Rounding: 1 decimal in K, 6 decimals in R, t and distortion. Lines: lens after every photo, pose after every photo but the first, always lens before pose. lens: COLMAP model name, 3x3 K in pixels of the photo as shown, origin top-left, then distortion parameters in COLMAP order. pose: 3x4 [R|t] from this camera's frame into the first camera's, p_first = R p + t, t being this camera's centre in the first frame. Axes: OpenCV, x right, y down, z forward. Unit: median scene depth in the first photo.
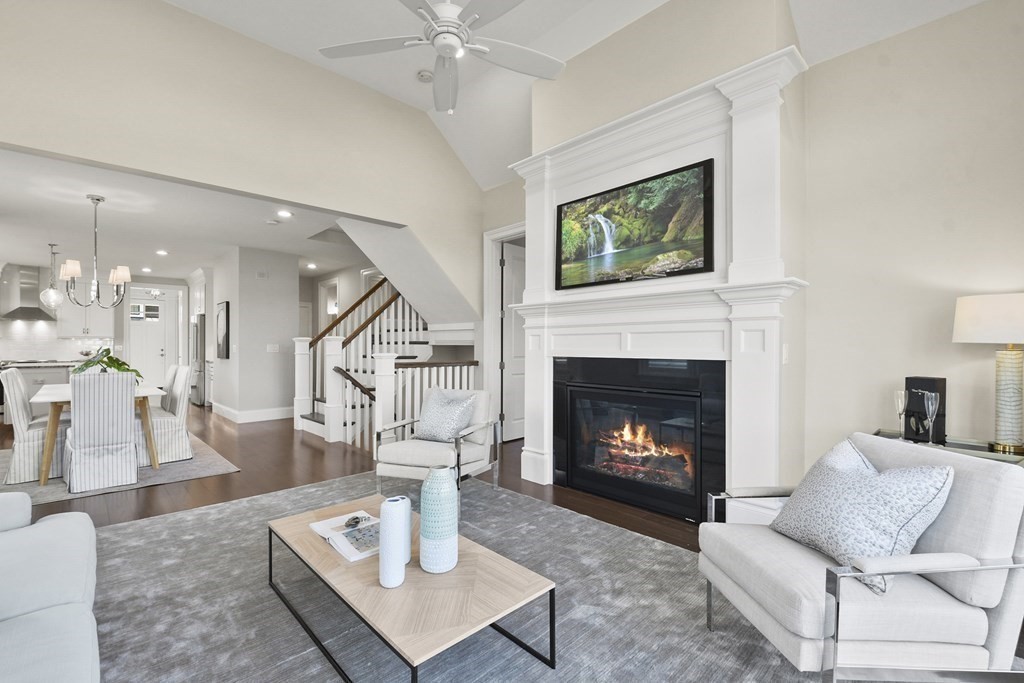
lens RADIAL K [[446.5, 0, 508.2], [0, 446.5, 347.9], [0, 0, 1]] dist [-0.016149, -0.001387]
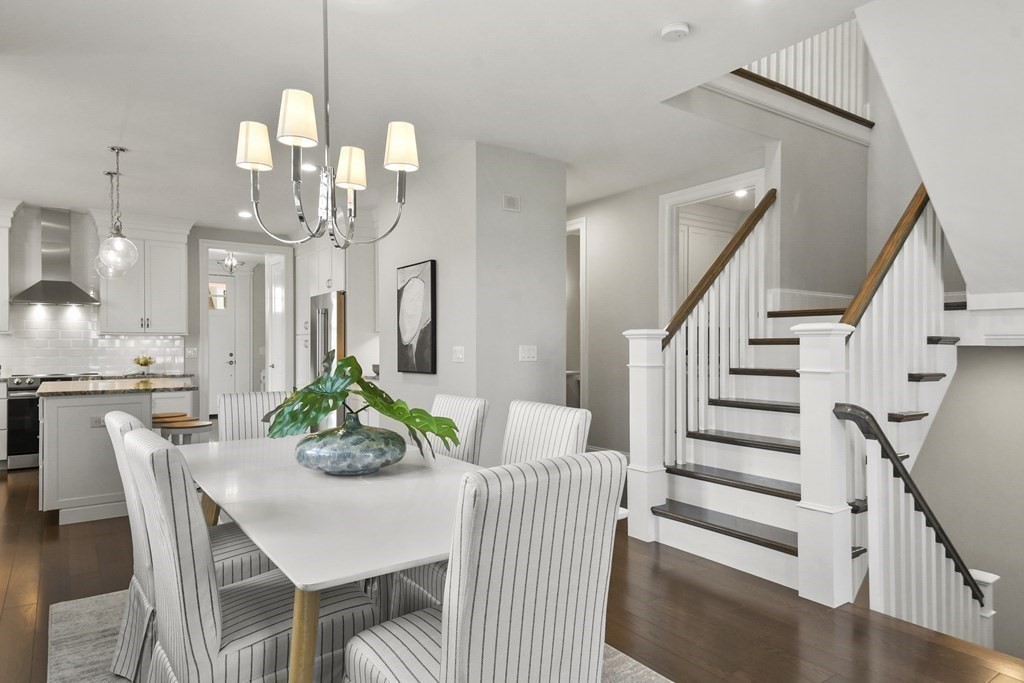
lens RADIAL K [[629.5, 0, 510.5], [0, 629.5, 344.0], [0, 0, 1]] dist [0.031901, -0.000461]
pose [[0.986443, -0.001709, -0.164096, -0.367060], [0.000388, 0.999967, -0.008084, -0.003548], [0.164105, 0.007910, 0.986411, 0.267737]]
